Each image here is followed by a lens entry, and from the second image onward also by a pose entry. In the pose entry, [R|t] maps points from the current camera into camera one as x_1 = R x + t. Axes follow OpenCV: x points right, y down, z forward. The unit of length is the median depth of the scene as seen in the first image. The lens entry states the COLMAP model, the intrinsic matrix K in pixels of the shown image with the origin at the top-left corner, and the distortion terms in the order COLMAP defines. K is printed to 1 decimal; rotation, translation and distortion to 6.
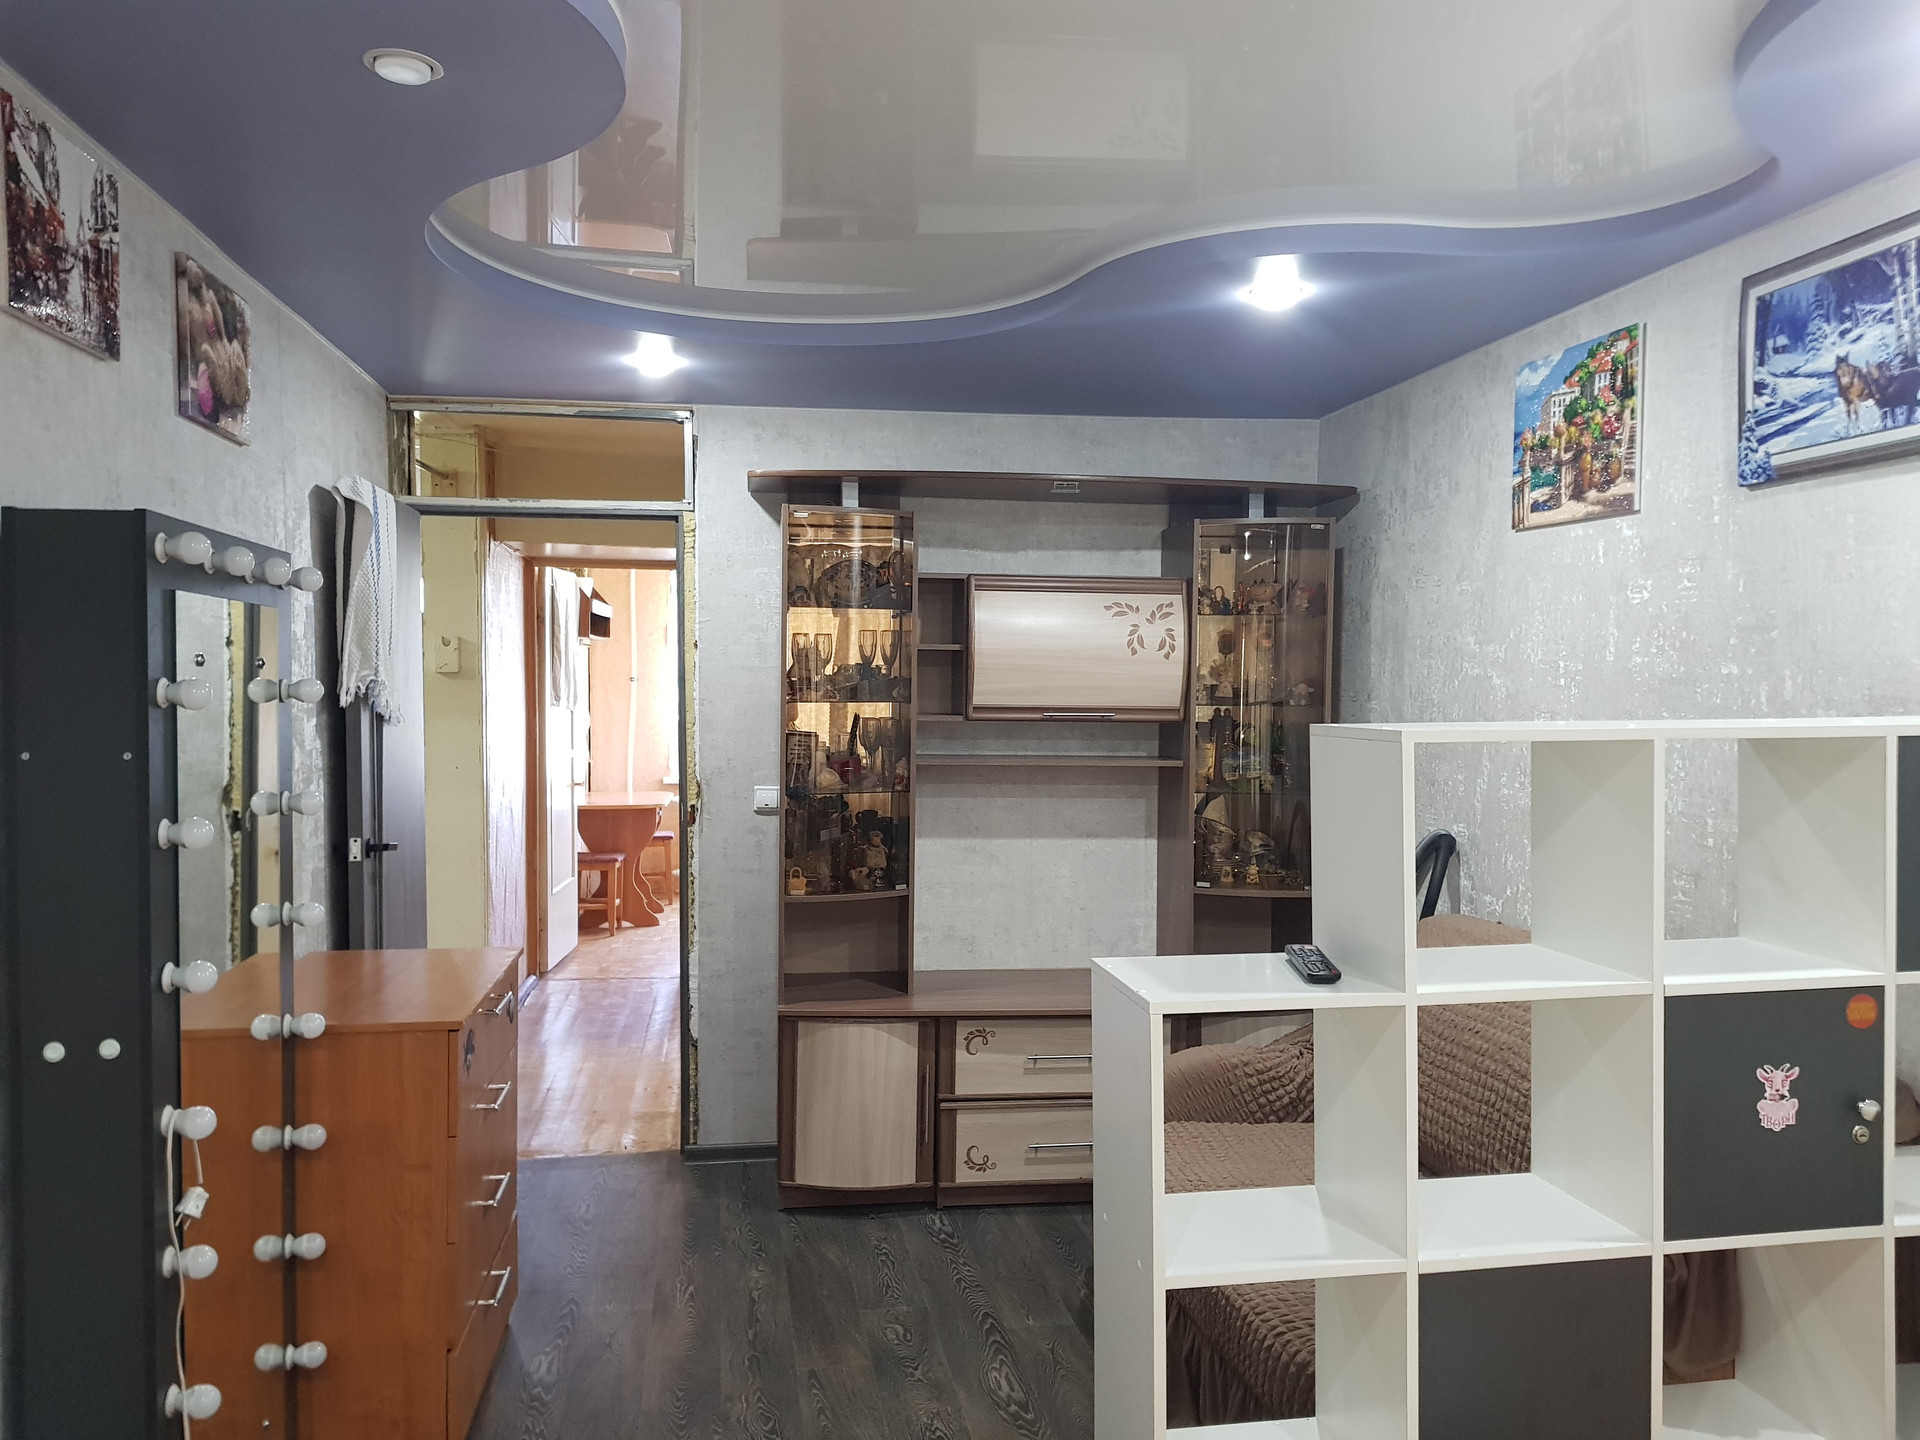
lens RADIAL K [[1460.4, 0, 957.7], [0, 1460.4, 715.5], [0, 0, 1]] dist [0.003001, -0.000624]
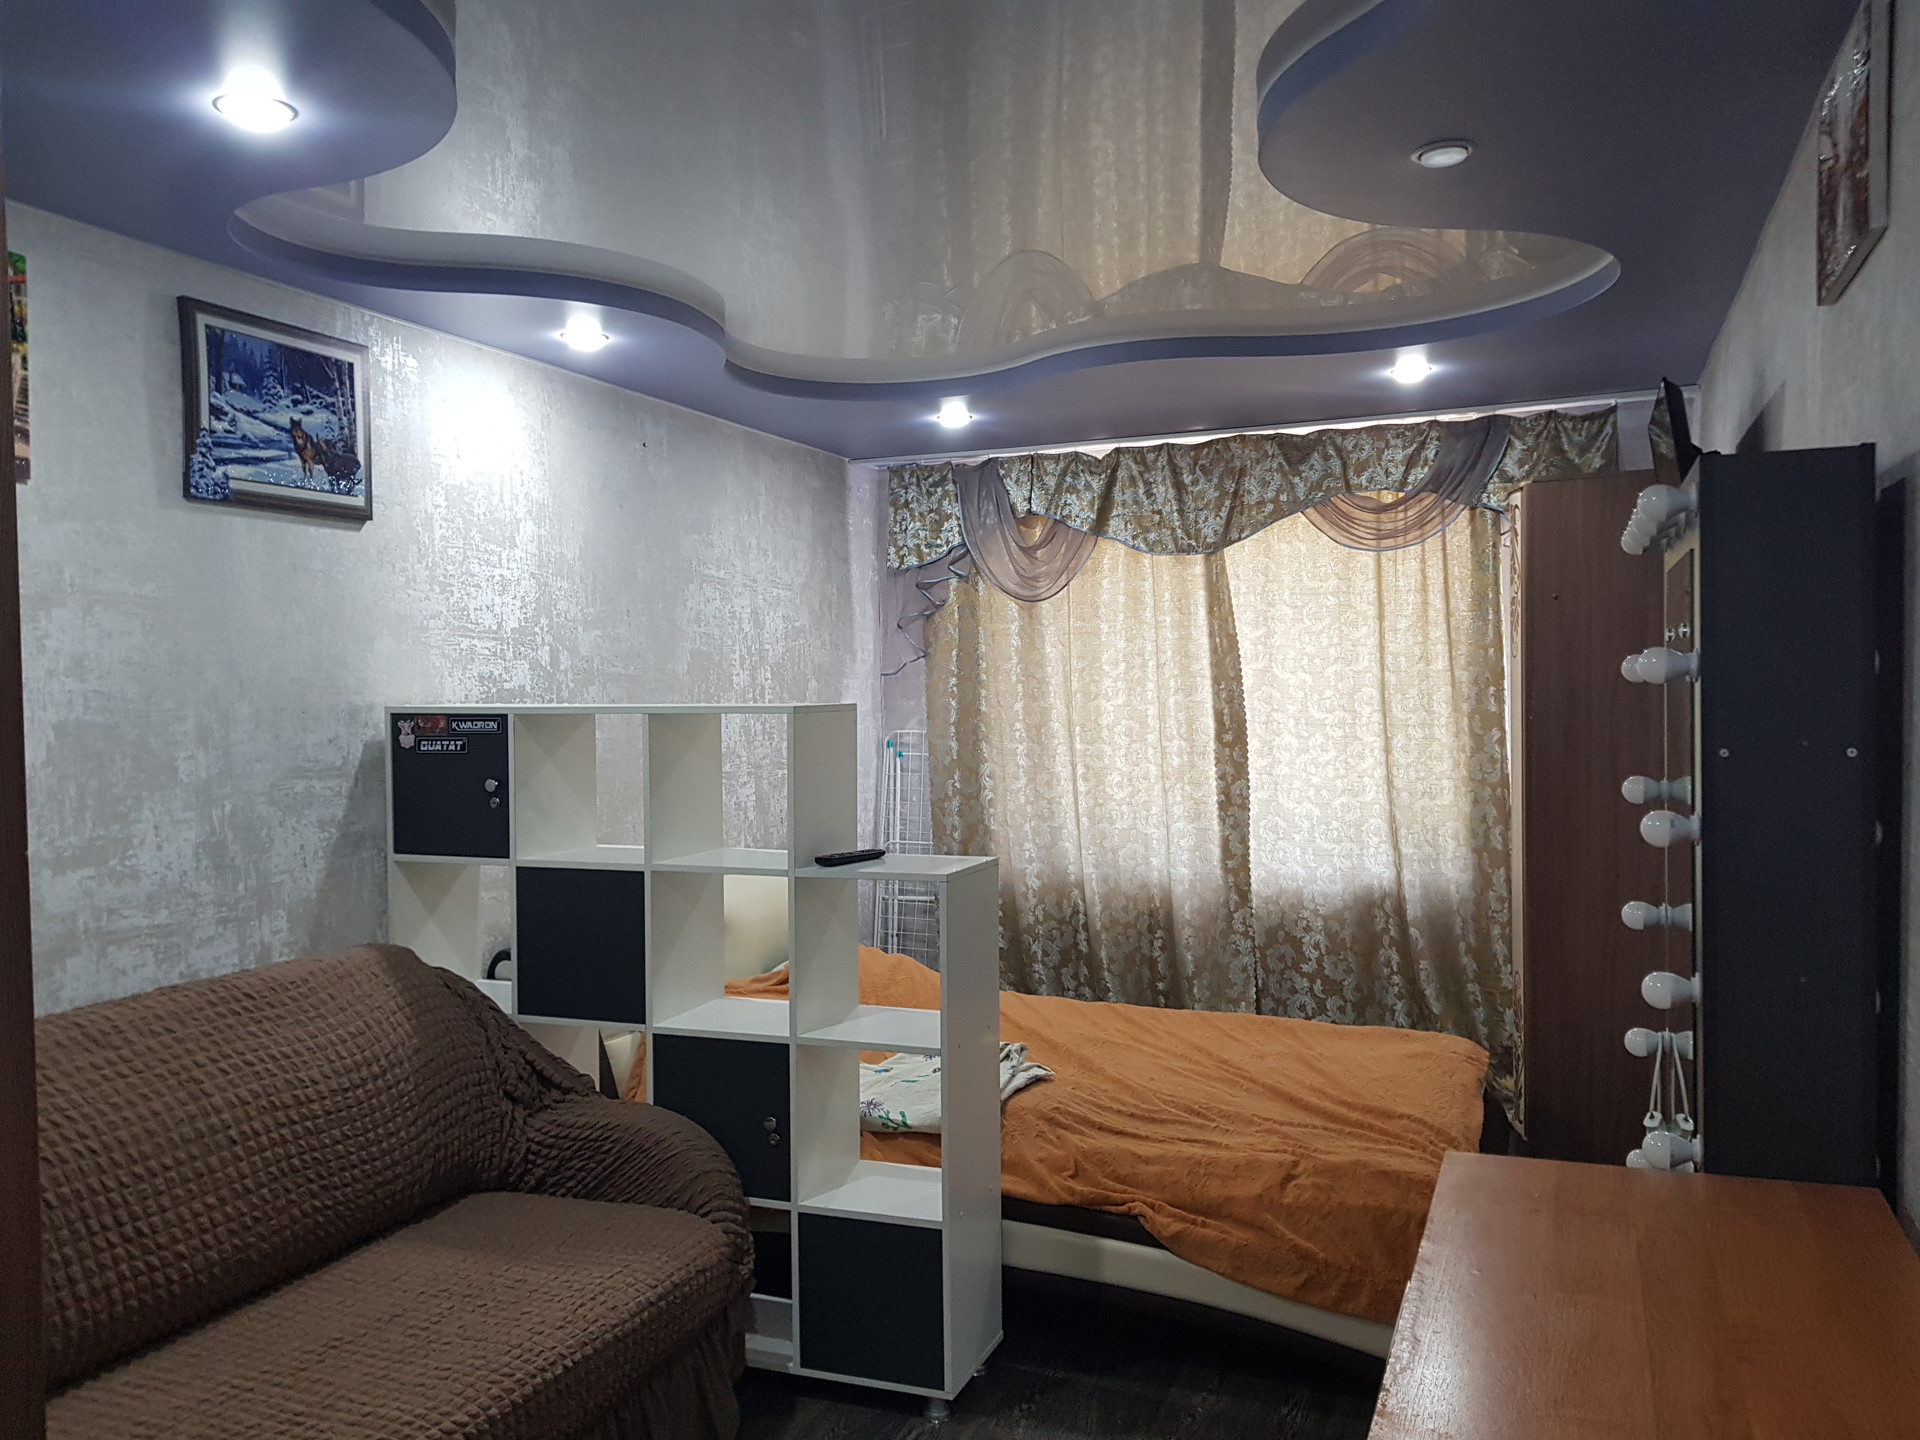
lens RADIAL K [[1460.4, 0, 960.8], [0, 1460.4, 719.9], [0, 0, 1]] dist [0.003001, -0.000624]
pose [[-0.845730, 0.018398, 0.533293, -0.498916], [0.044407, 0.998365, 0.035982, -0.011769], [-0.531760, 0.054114, -0.845165, 1.670006]]
